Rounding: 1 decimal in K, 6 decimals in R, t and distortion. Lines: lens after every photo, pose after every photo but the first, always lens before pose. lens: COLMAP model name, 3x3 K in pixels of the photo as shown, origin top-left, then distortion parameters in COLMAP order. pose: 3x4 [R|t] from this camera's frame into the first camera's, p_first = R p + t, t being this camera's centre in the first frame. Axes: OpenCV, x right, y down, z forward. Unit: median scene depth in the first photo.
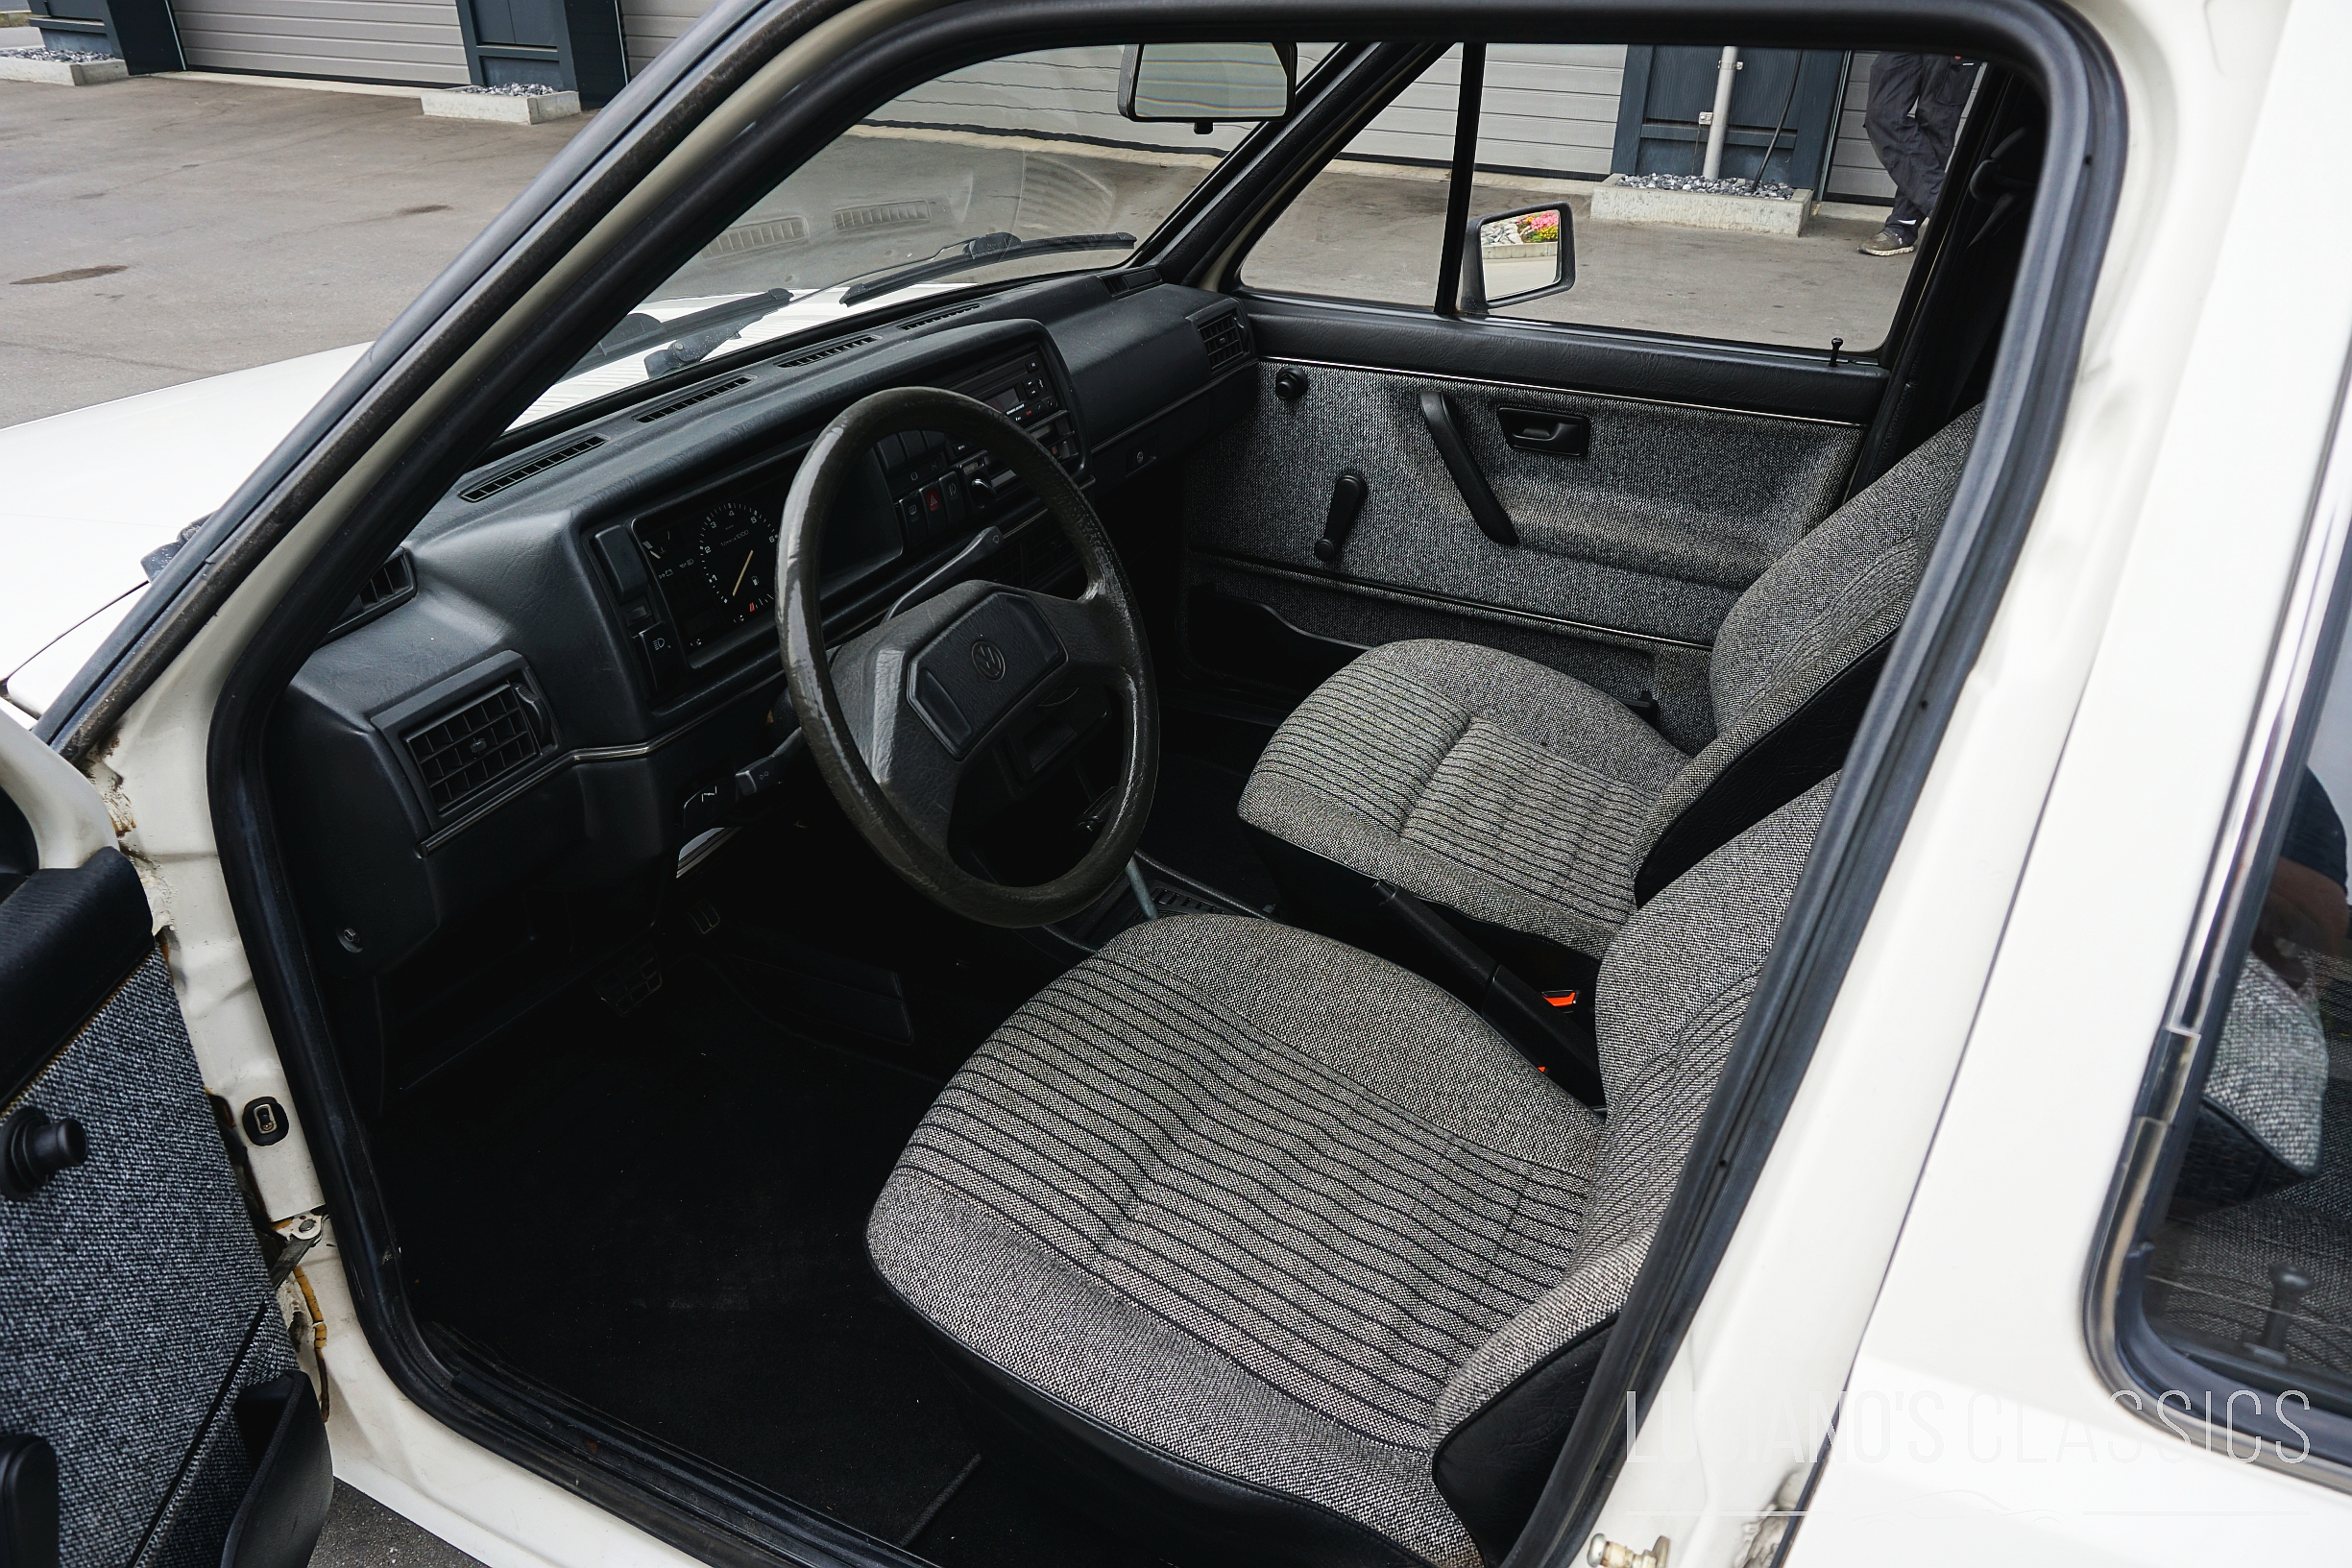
lens RADIAL K [[1584.6, 0, 1183.8], [0, 1584.6, 776.0], [0, 0, 1]] dist [-0.049092, 0.036607]
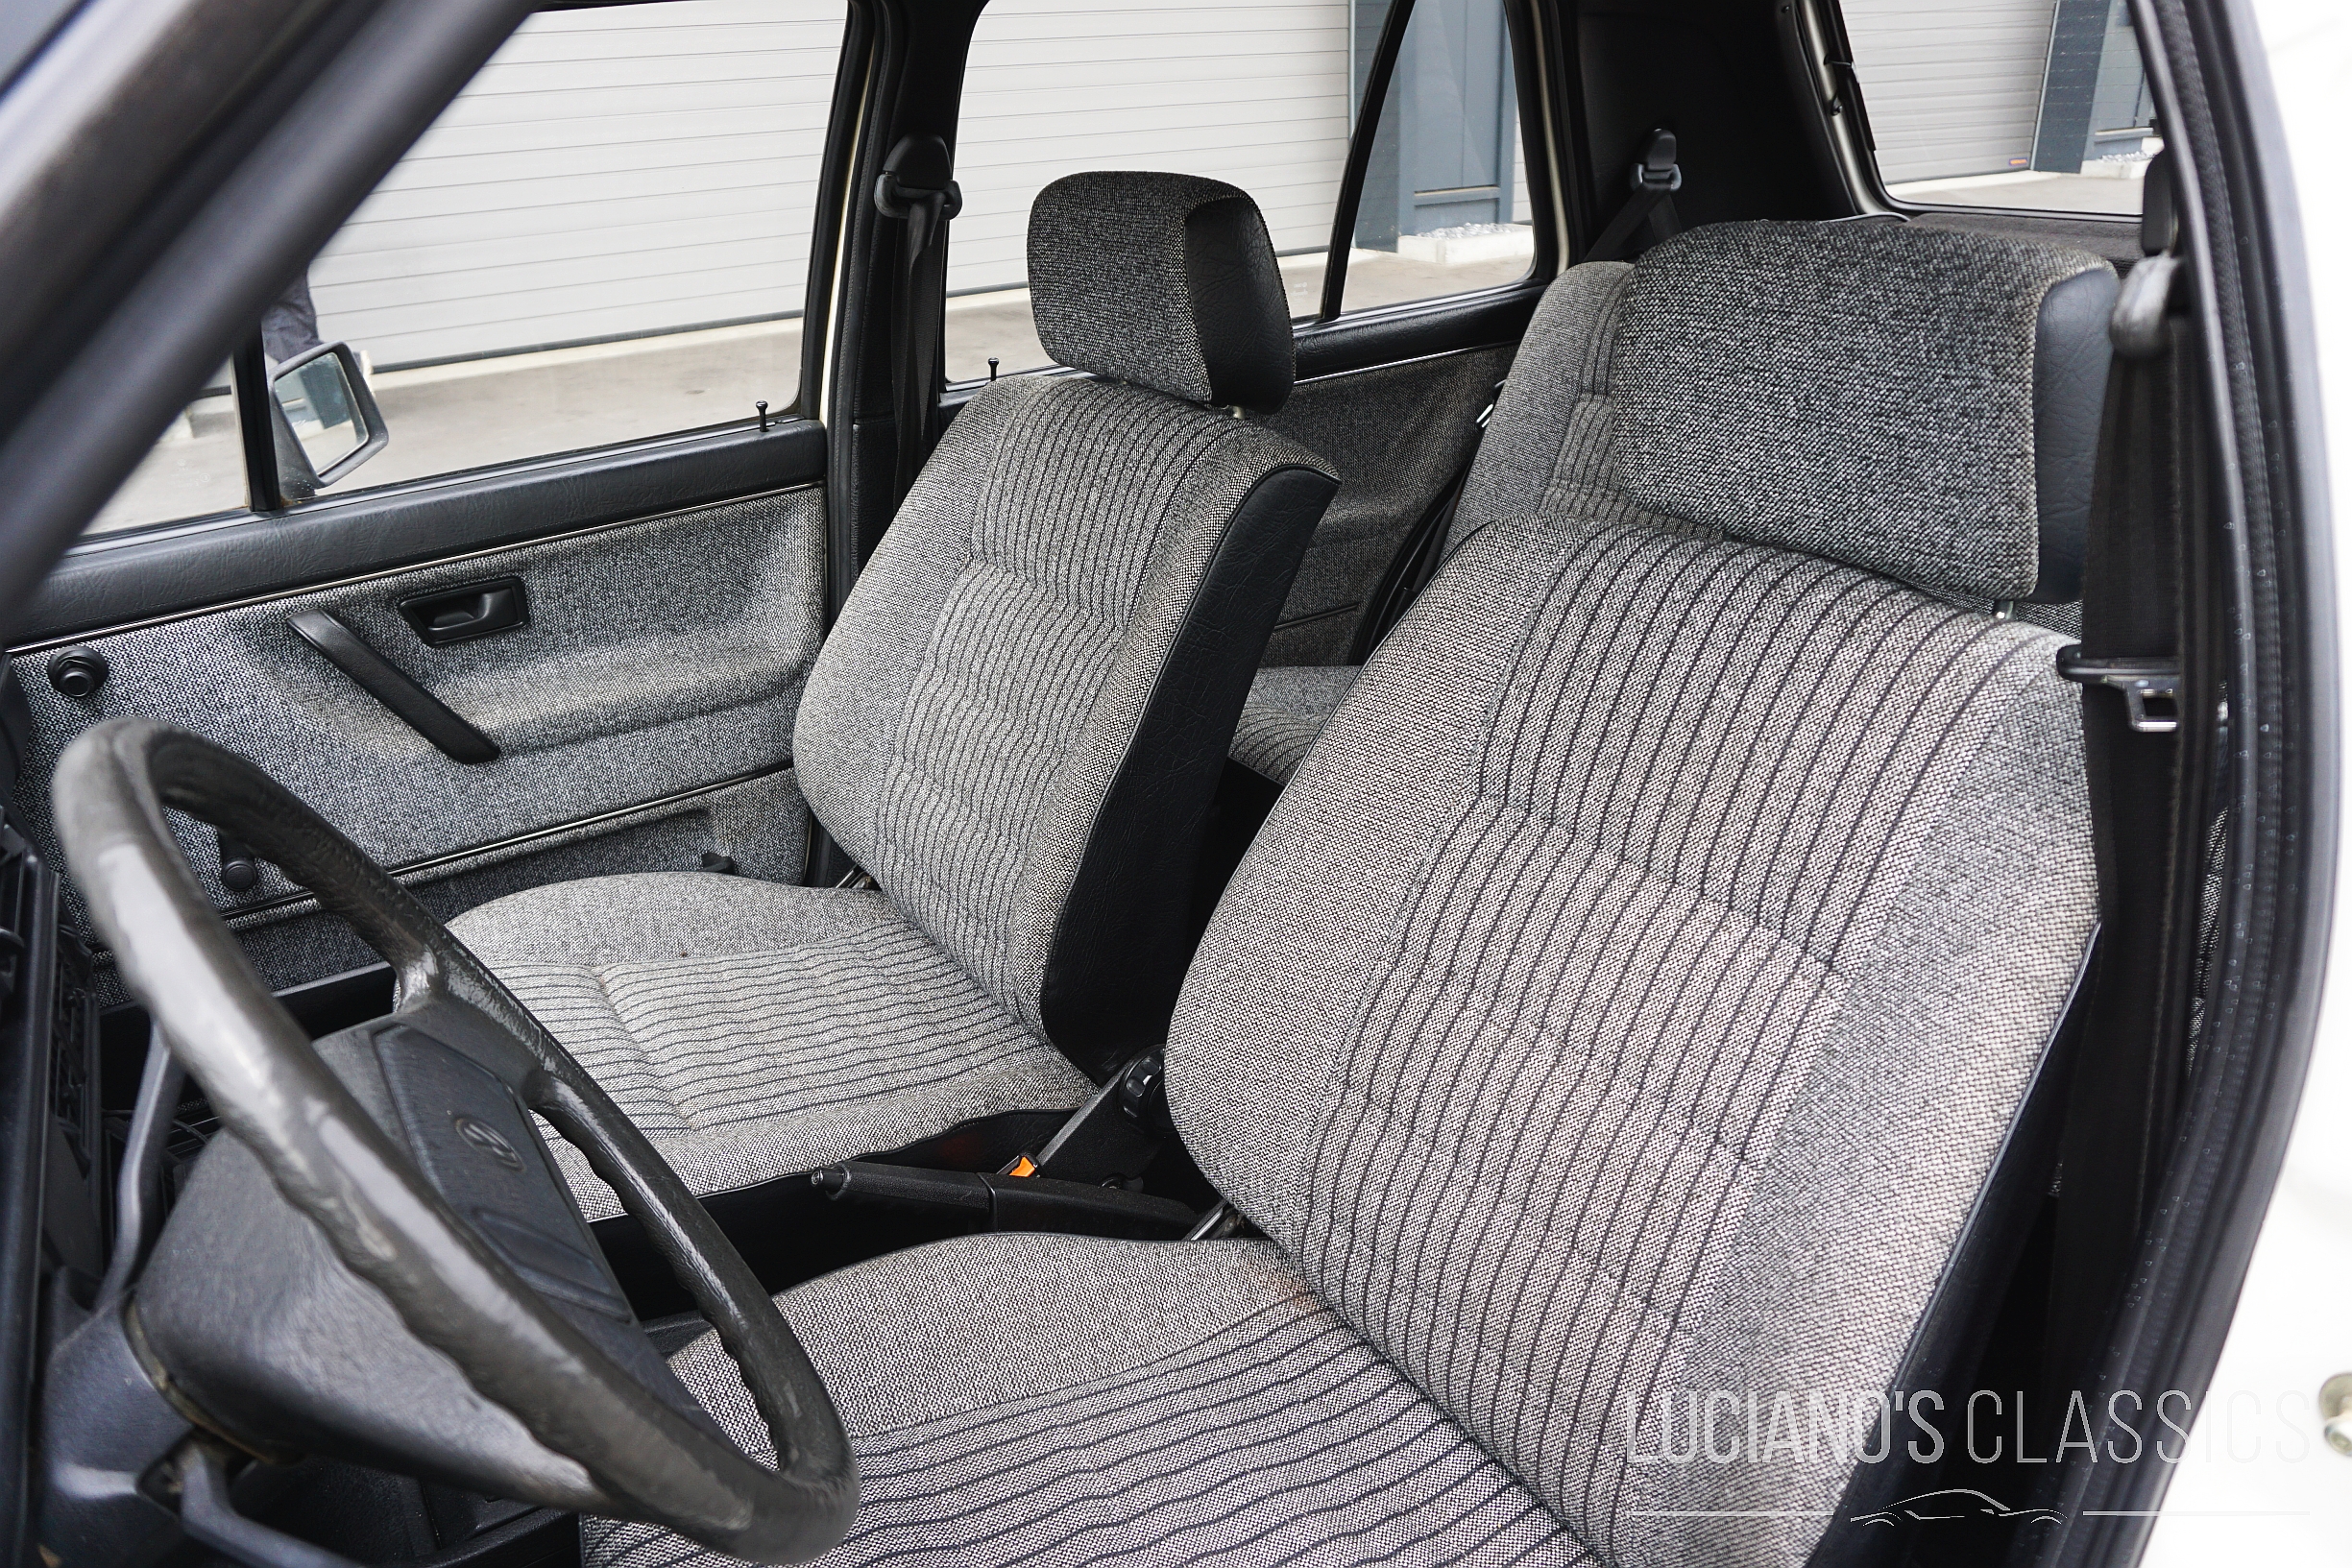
lens RADIAL K [[1584.6, 0, 1169.7], [0, 1584.6, 785.6], [0, 0, 1]] dist [-0.049092, 0.036607]
pose [[0.537690, -0.389121, 0.747980, -0.201153], [0.459996, 0.878858, 0.126537, -0.081802], [-0.706607, 0.276030, 0.651548, 0.272687]]
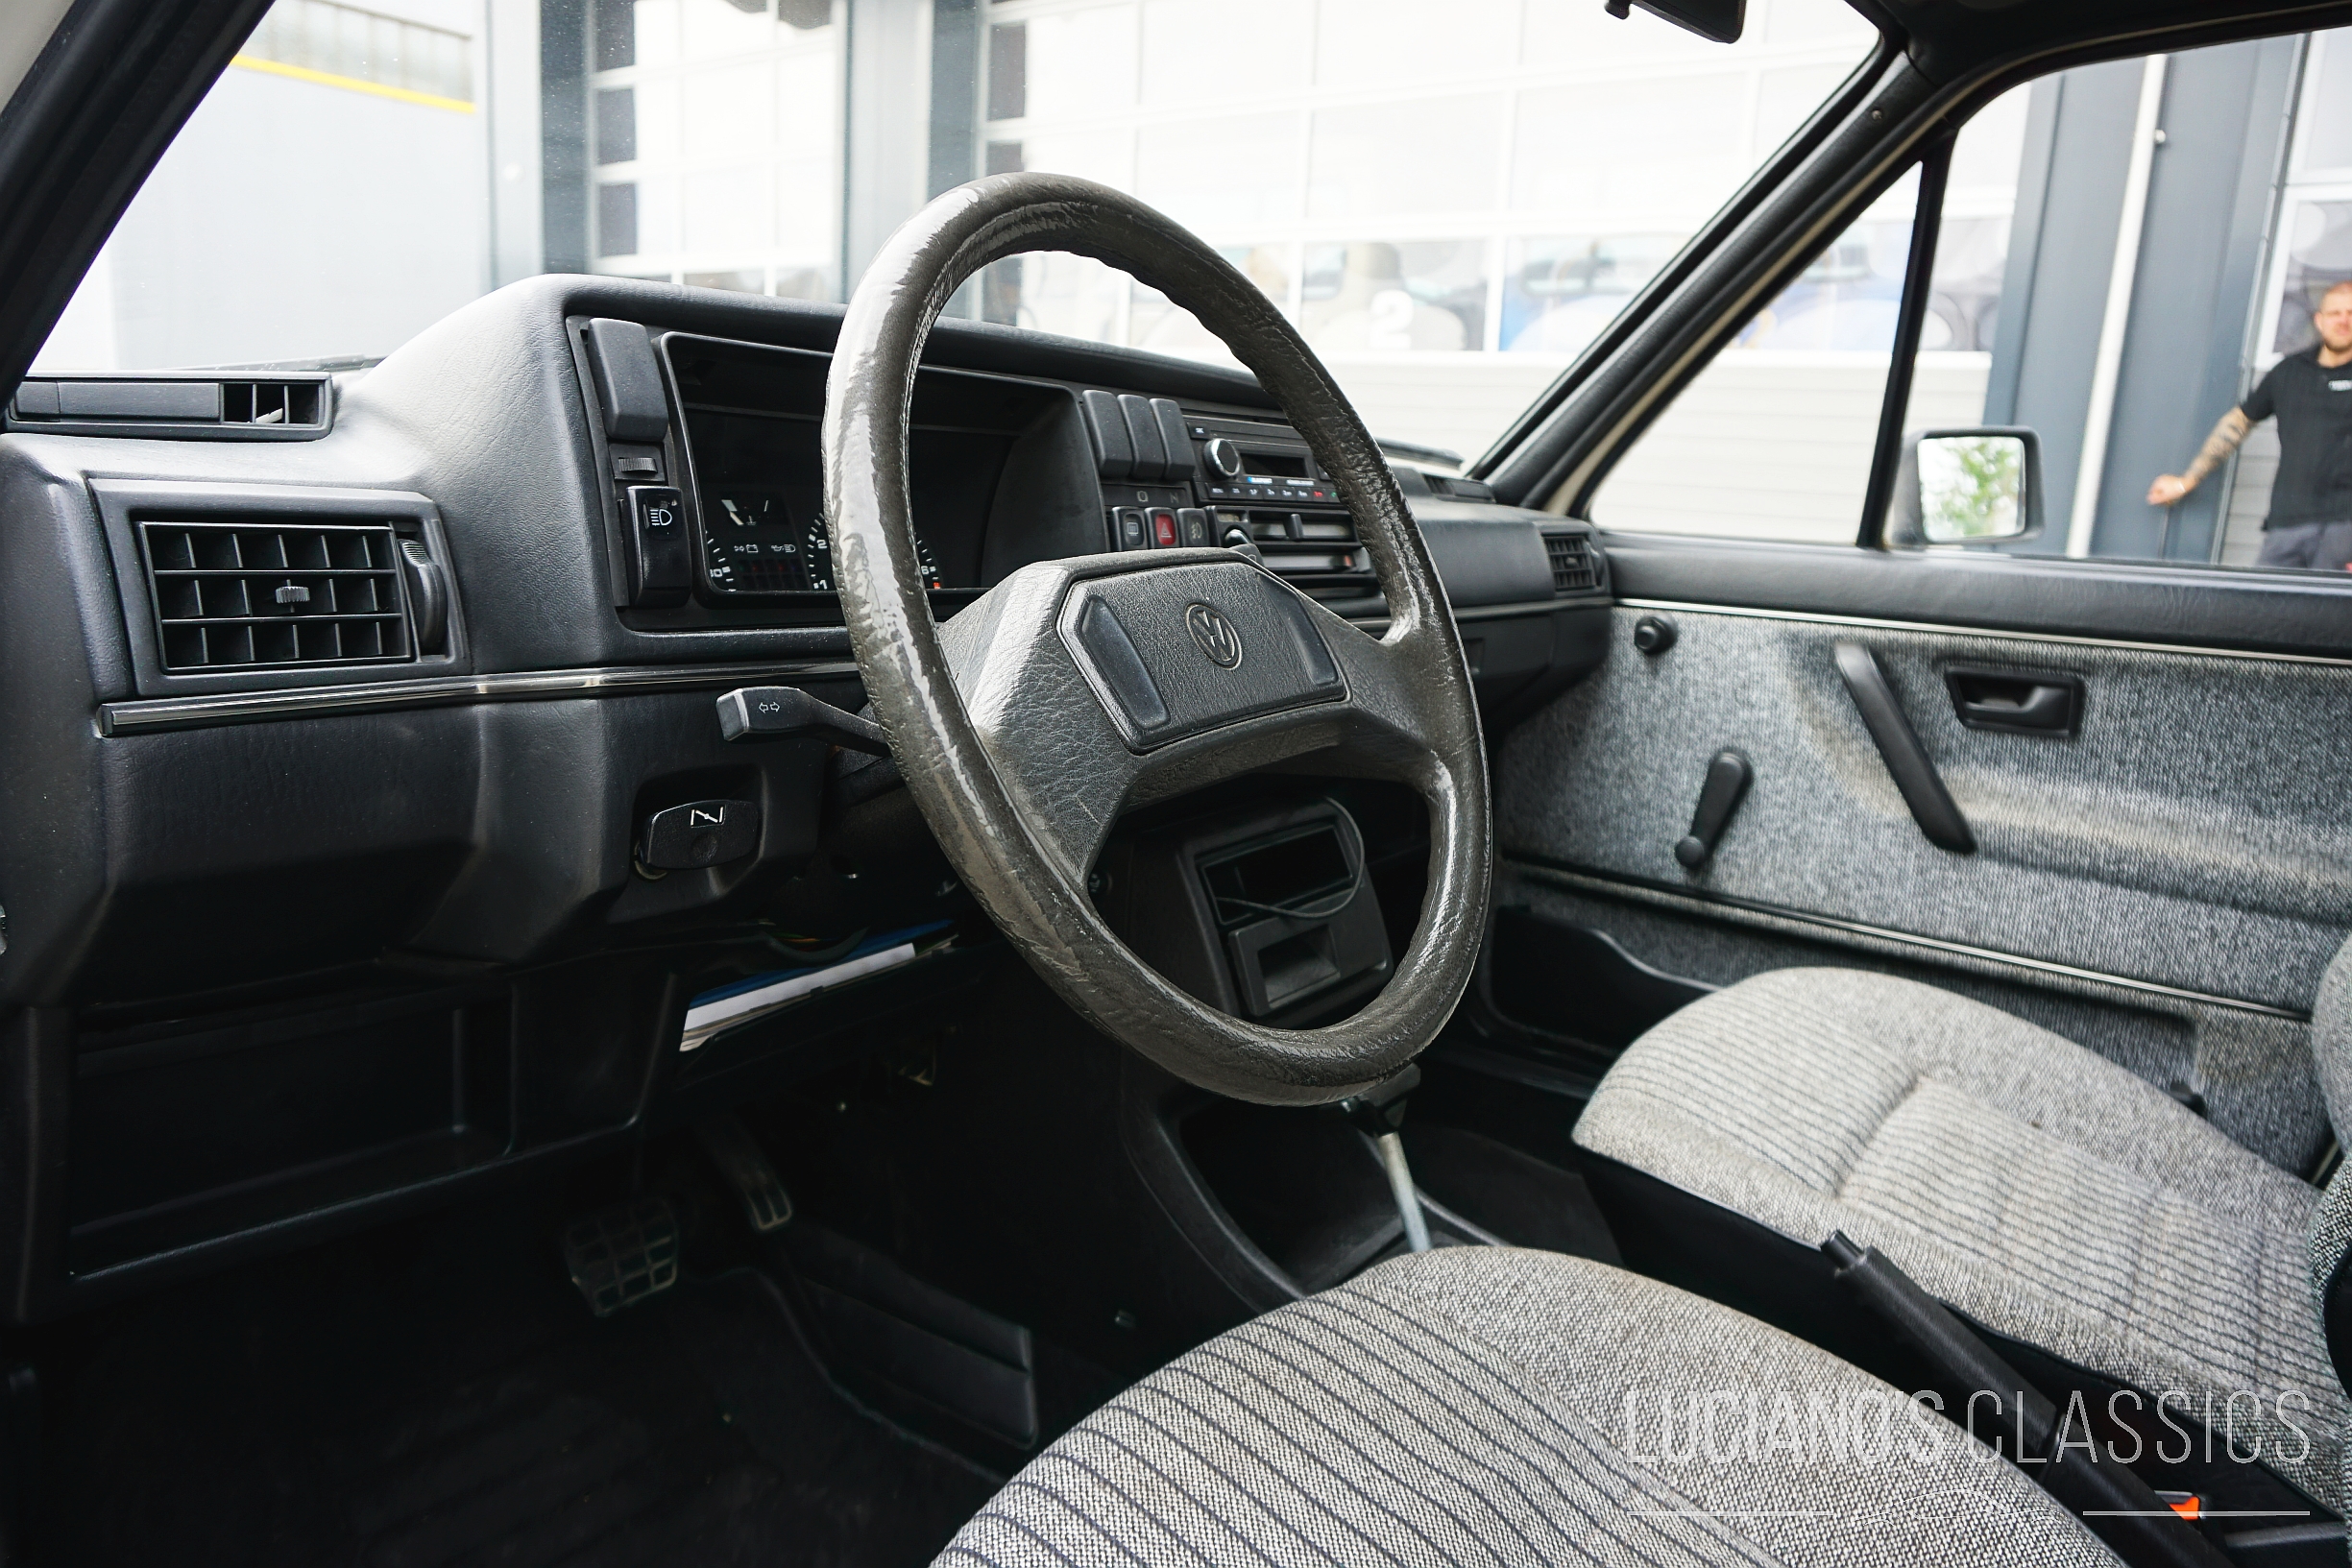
lens RADIAL K [[1584.6, 0, 1175.6], [0, 1584.6, 783.6], [0, 0, 1]] dist [-0.049092, 0.036607]
pose [[0.980699, 0.076037, -0.180135, -0.017725], [-0.129524, 0.942791, -0.307194, 0.090139], [0.146471, 0.324597, 0.934443, 0.281698]]
